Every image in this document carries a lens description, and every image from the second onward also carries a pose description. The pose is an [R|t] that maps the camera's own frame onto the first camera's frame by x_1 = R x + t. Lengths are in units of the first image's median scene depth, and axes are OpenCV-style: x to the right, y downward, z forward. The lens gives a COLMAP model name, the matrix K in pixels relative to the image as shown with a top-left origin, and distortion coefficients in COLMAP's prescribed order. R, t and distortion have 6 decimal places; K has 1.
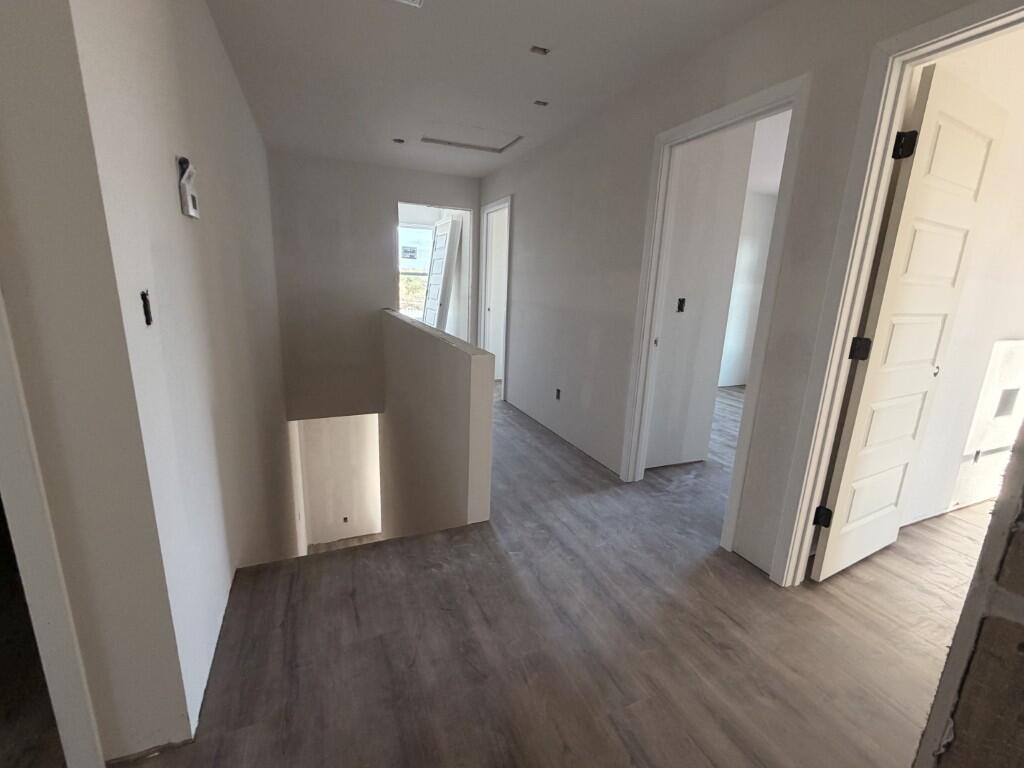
lens RADIAL K [[437.0, 0, 516.3], [0, 437.0, 381.7], [0, 0, 1]] dist [0.002963, 0.000092]
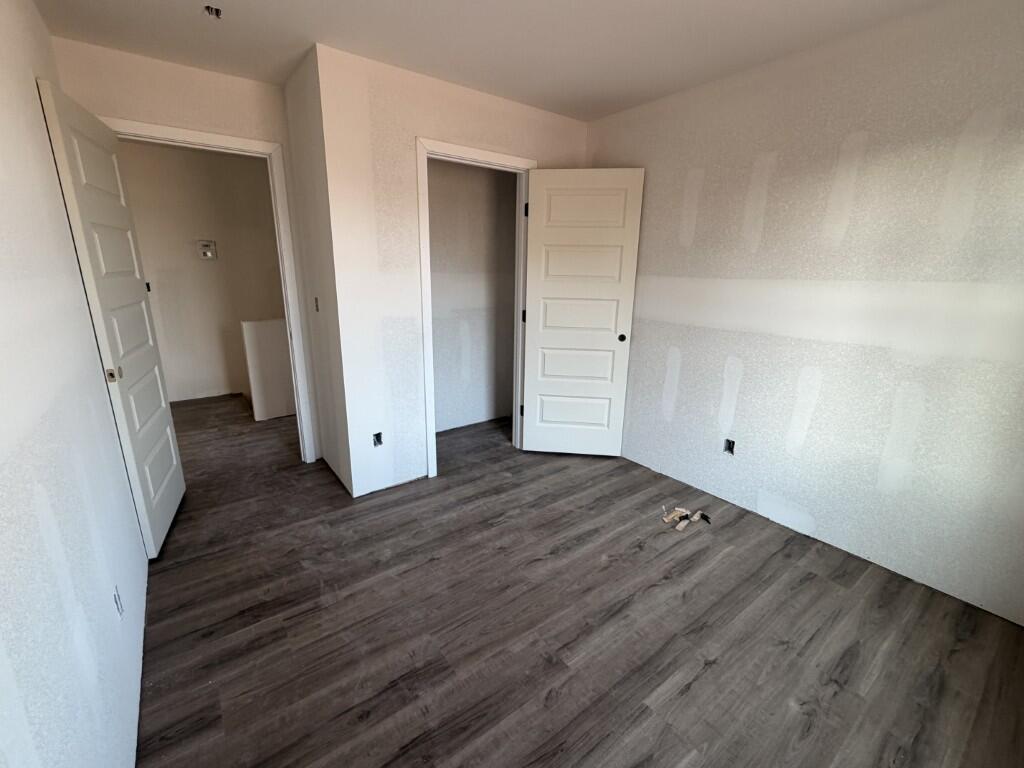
lens RADIAL K [[437.0, 0, 516.3], [0, 437.0, 381.7], [0, 0, 1]] dist [0.002963, 0.000092]
pose [[0.248289, 0.217044, -0.944057, 2.240893], [-0.219875, 0.961765, 0.163288, -0.419010], [0.943402, 0.167032, 0.286519, 1.838075]]
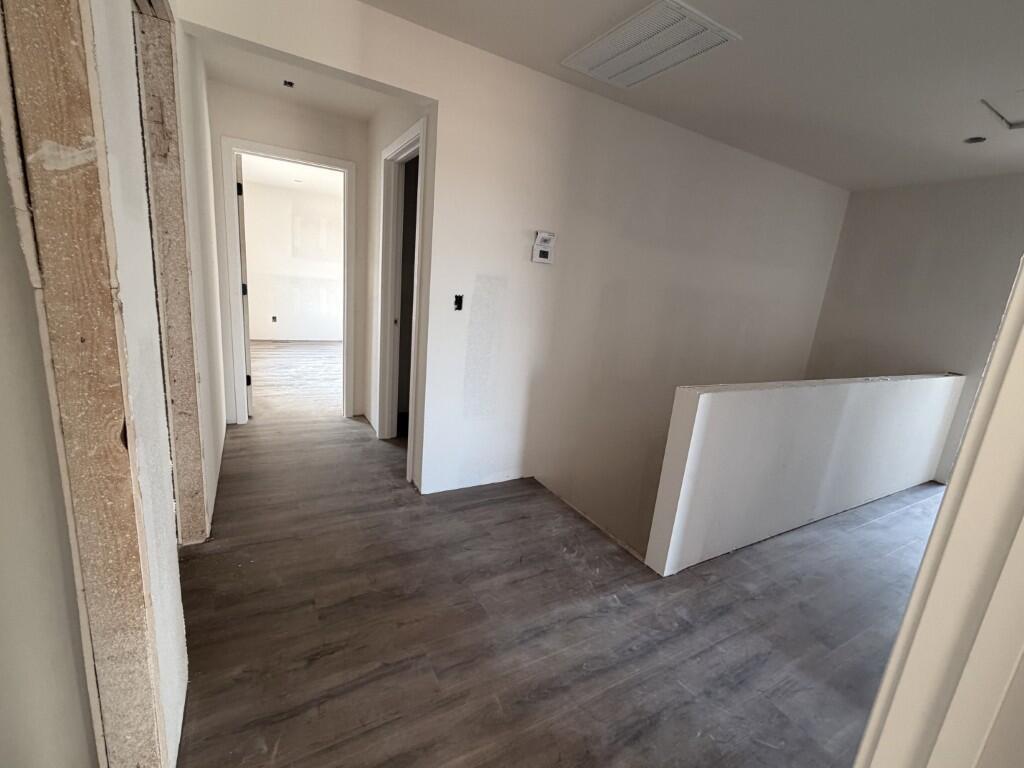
lens RADIAL K [[442.0, 0, 512.0], [0, 442.0, 384.0], [0, 0, 1]] dist [-0.000489, -0.000209]
pose [[0.115836, 0.191080, -0.974716, 0.882025], [-0.306024, 0.940450, 0.147994, -0.109202], [0.944950, 0.281143, 0.167413, 0.584161]]
